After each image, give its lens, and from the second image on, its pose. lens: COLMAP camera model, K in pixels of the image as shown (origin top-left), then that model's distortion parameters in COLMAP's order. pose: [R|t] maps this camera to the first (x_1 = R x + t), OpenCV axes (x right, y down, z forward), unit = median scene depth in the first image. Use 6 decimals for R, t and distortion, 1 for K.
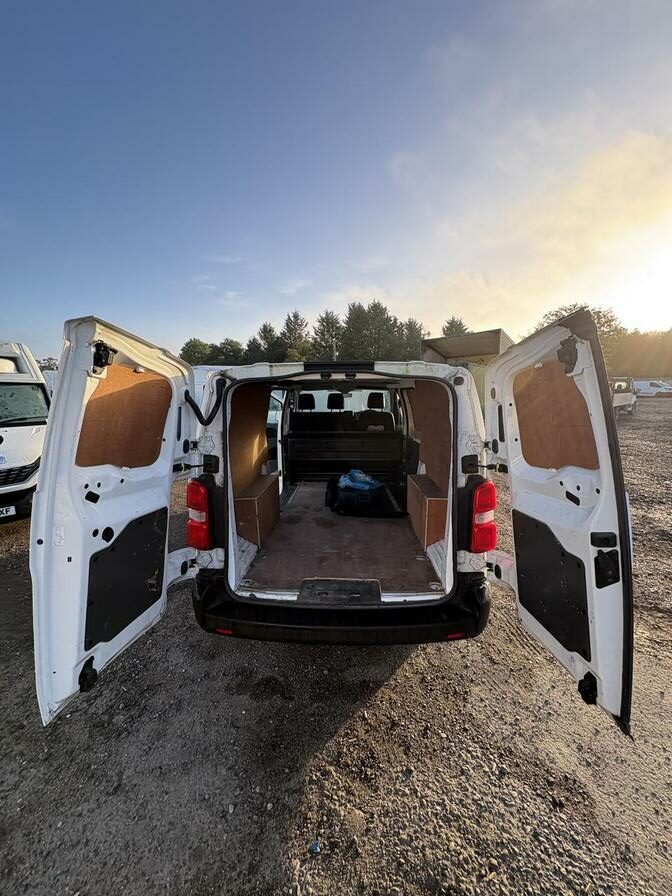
lens RADIAL K [[357.6, 0, 333.7], [0, 357.6, 452.1], [0, 0, 1]] dist [-0.000205, 0.000265]
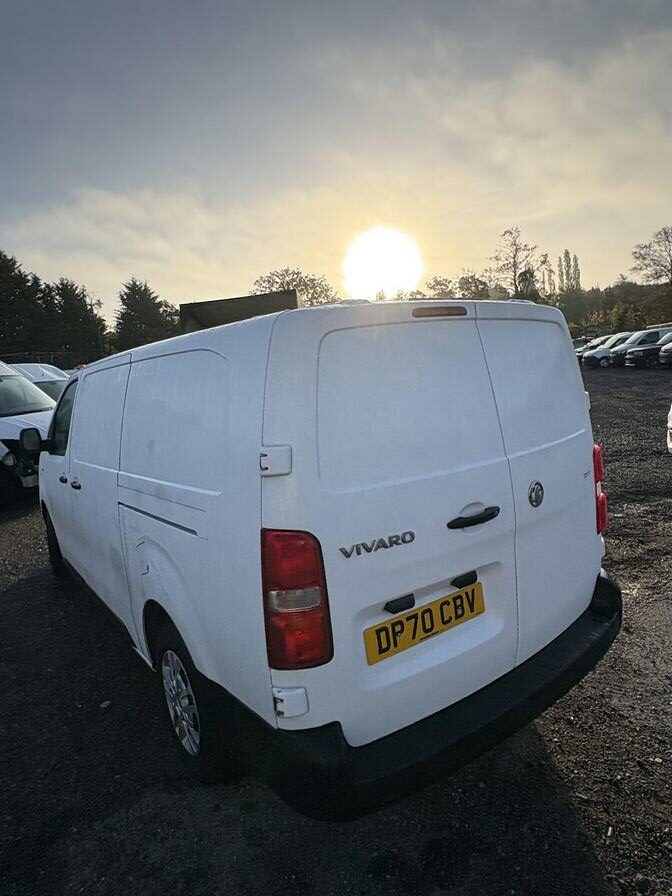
lens RADIAL K [[542.6, 0, 343.1], [0, 542.6, 441.3], [0, 0, 1]] dist [0.001683, -0.001341]
pose [[0.775961, -0.144533, 0.613999, -0.708049], [0.189450, 0.981855, -0.008298, -0.020040], [-0.601659, 0.122761, 0.789263, 0.312016]]
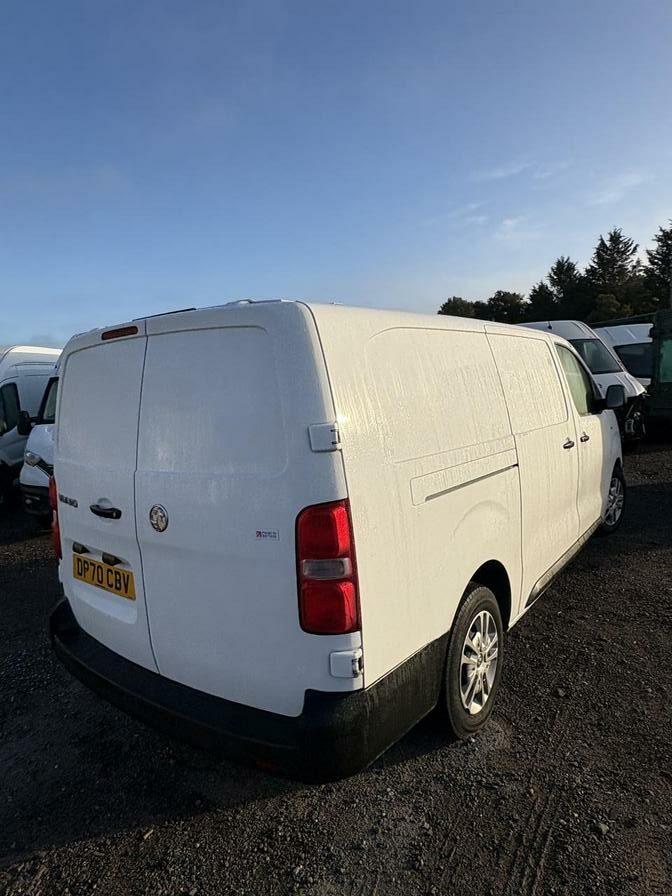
lens RADIAL K [[542.6, 0, 337.8], [0, 542.6, 441.7], [0, 0, 1]] dist [0.001683, -0.001341]
pose [[0.827367, 0.021498, -0.561250, 0.812487], [-0.042682, 0.998784, -0.024661, 0.006768], [0.560038, 0.044359, 0.827279, 0.280492]]
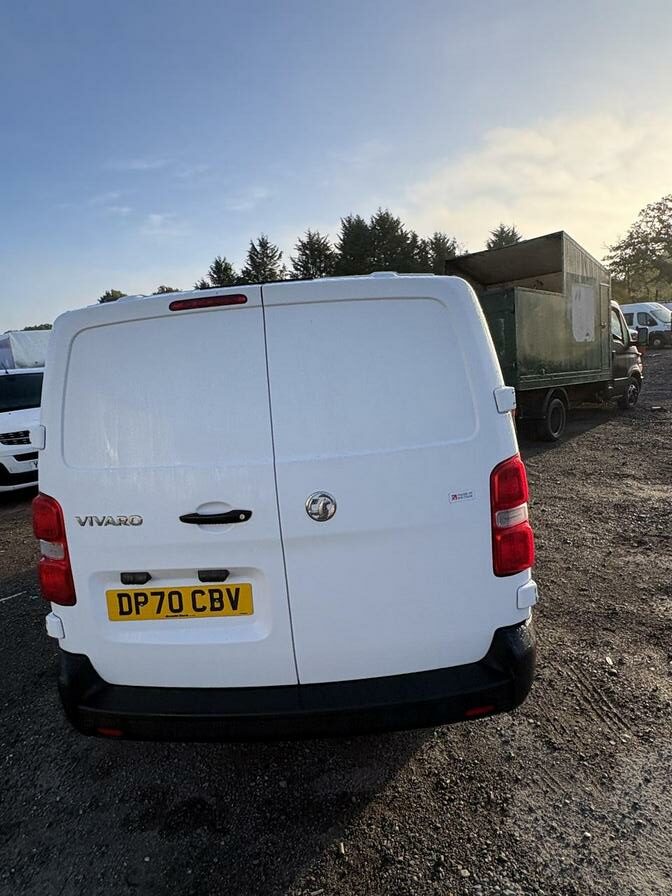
lens RADIAL K [[542.6, 0, 335.7], [0, 542.6, 444.9], [0, 0, 1]] dist [0.001683, -0.001341]
pose [[0.996771, -0.080043, -0.006449, 0.121817], [0.080036, 0.996791, -0.001433, 0.033204], [0.006543, 0.000912, 0.999978, 0.051705]]
